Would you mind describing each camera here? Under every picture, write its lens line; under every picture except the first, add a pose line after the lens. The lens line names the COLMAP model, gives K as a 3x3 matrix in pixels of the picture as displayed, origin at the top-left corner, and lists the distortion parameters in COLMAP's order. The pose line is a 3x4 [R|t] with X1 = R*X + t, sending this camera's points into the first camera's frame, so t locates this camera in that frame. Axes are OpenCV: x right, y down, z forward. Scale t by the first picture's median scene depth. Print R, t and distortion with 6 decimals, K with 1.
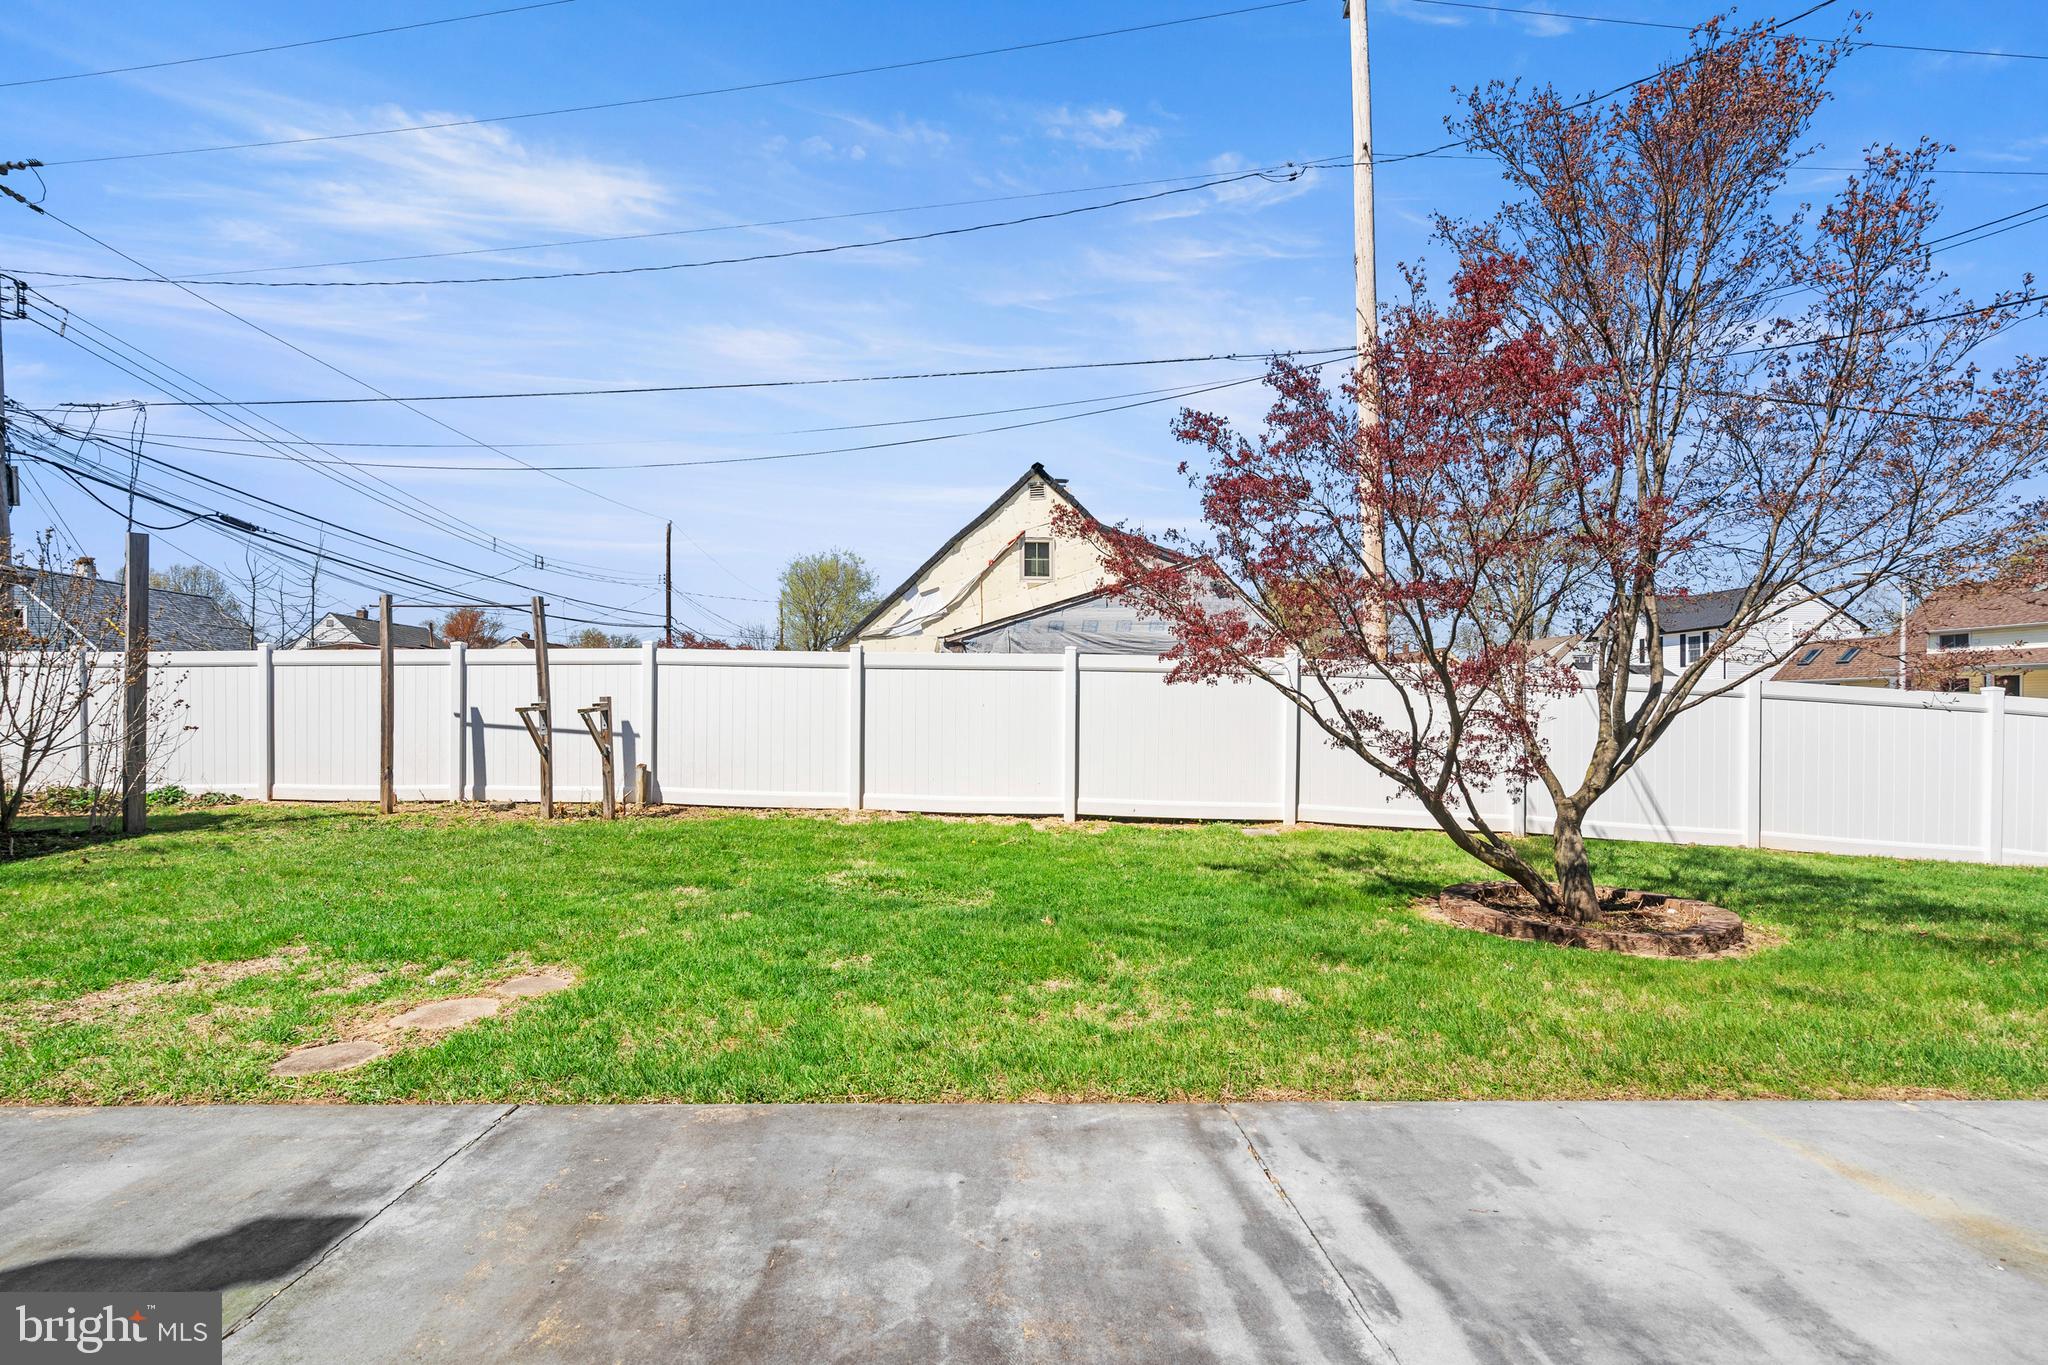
lens RADIAL K [[943.0, 0, 1013.6], [0, 943.0, 713.7], [0, 0, 1]] dist [-0.004919, 0.000004]
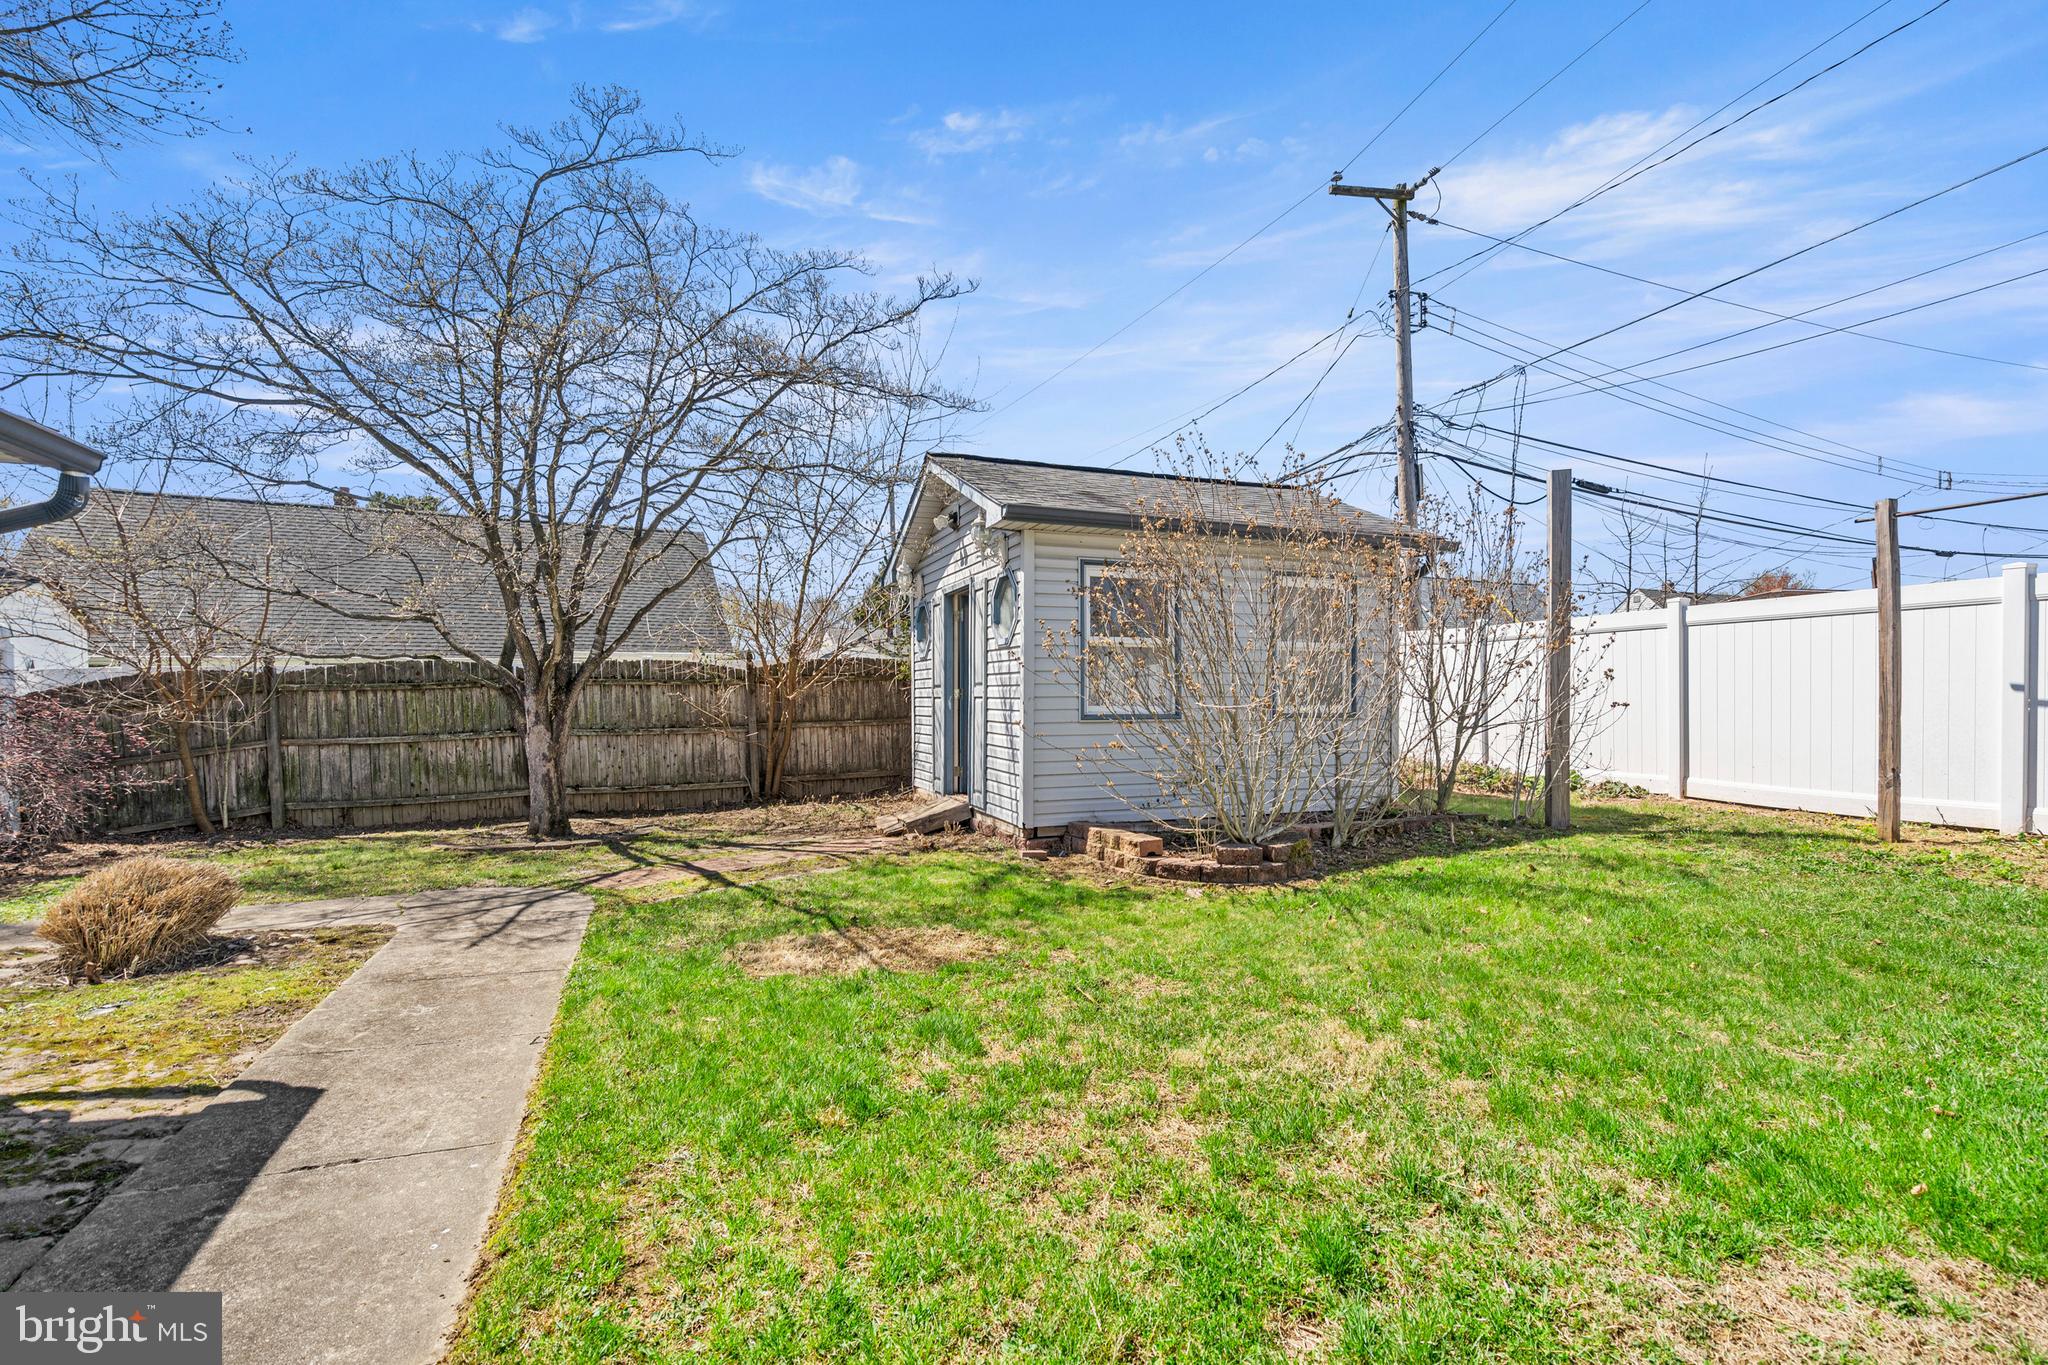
lens RADIAL K [[943.0, 0, 1021.9], [0, 943.0, 687.5], [0, 0, 1]] dist [-0.004919, 0.000004]
pose [[0.371480, -0.007465, -0.928411, -0.289974], [0.002212, 0.999972, -0.007155, 0.004655], [0.928438, 0.000605, 0.371486, 0.211146]]
